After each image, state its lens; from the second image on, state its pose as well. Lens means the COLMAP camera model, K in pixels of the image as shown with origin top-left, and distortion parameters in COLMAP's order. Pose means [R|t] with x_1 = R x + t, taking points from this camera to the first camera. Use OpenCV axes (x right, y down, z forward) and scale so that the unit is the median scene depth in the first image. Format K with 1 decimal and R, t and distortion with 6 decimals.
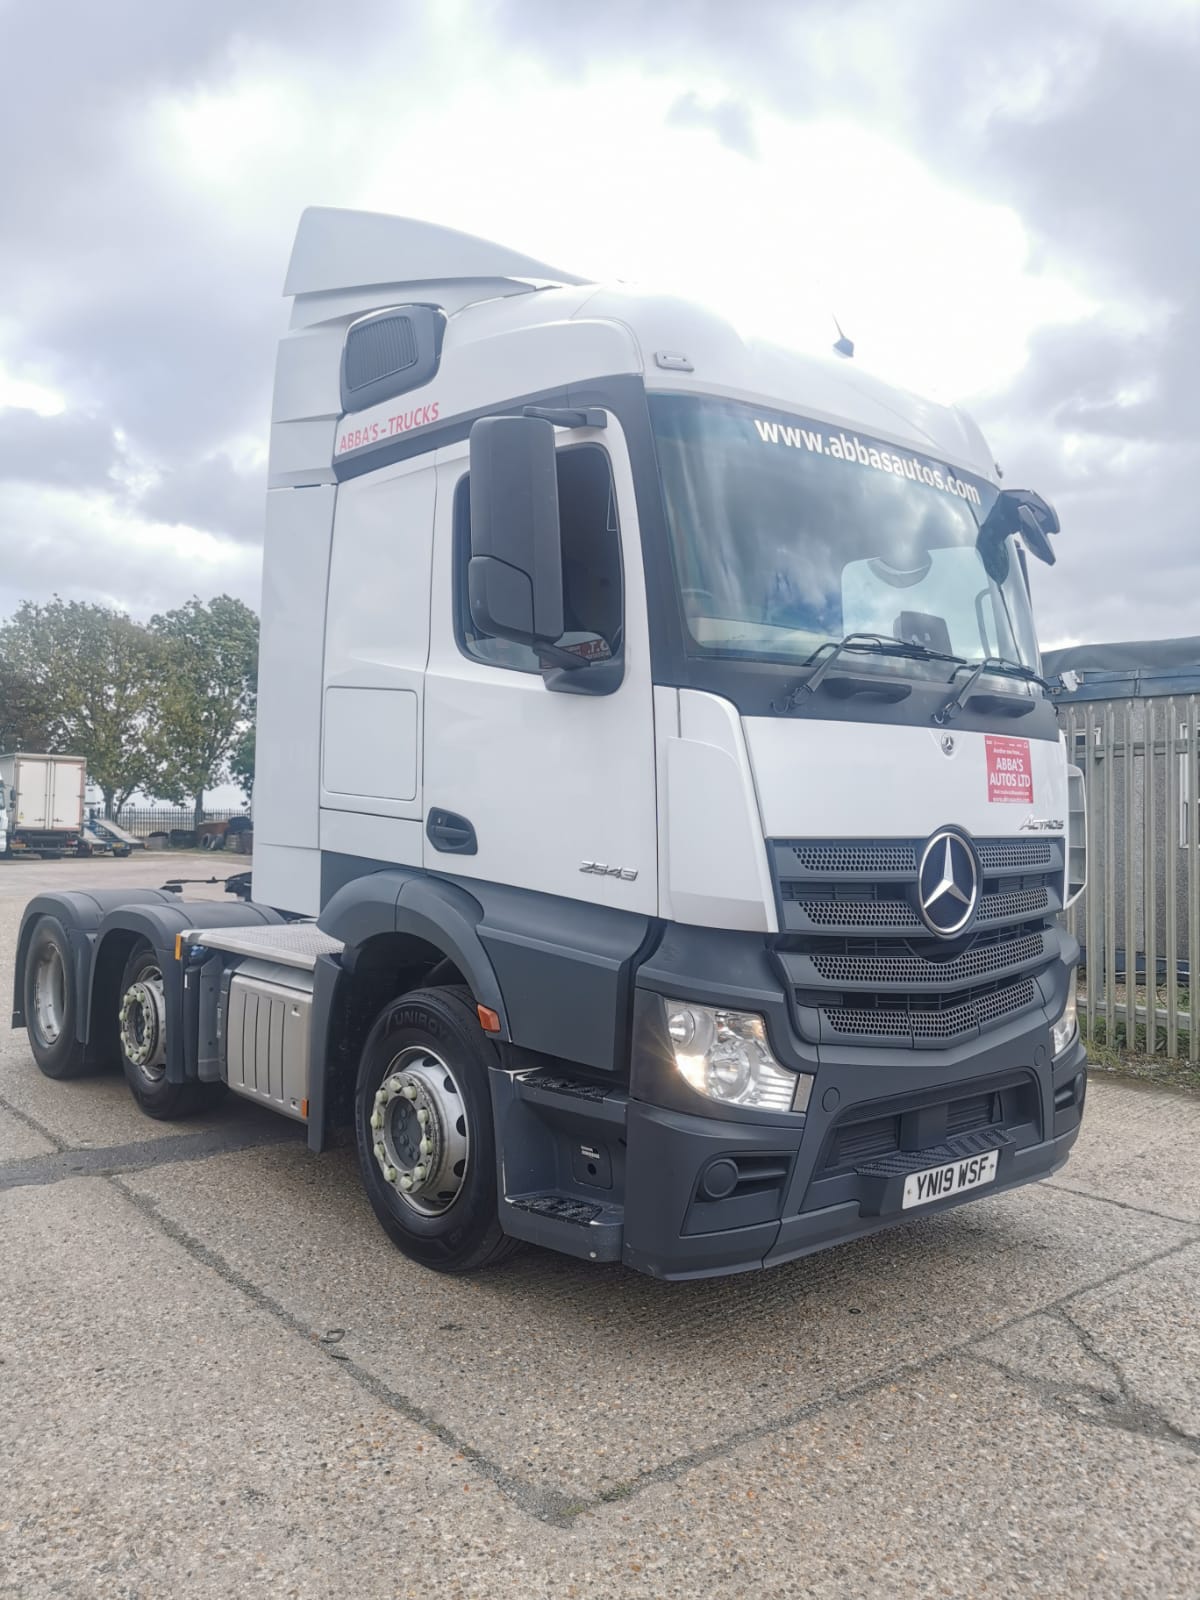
lens RADIAL K [[1226.0, 0, 598.1], [0, 1226.0, 792.7], [0, 0, 1]] dist [0.053096, 0.001882]
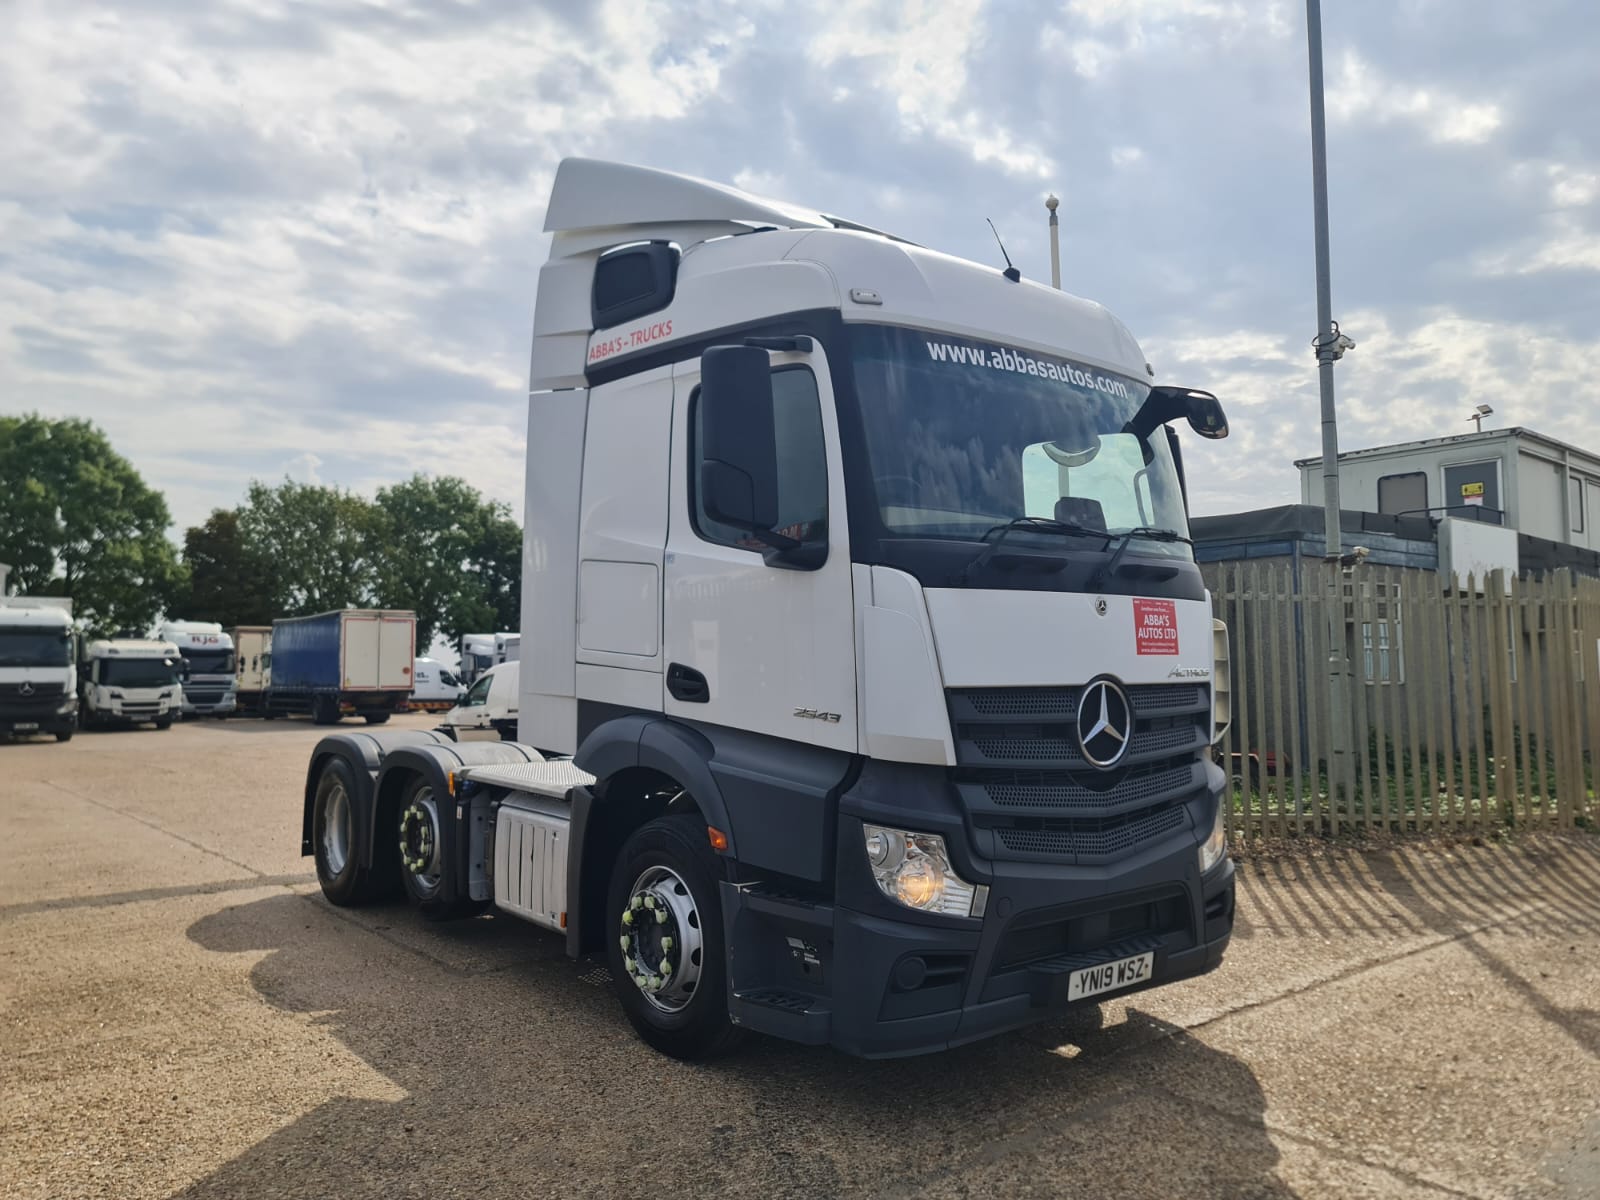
lens RADIAL K [[1184.9, 0, 801.3], [0, 1184.9, 579.3], [0, 0, 1]] dist [0.041407, -0.016798]
pose [[0.999723, -0.010879, -0.020870, 0.017700], [0.009913, 0.998899, -0.045861, -0.015328], [0.021346, 0.045641, 0.998730, -0.156347]]
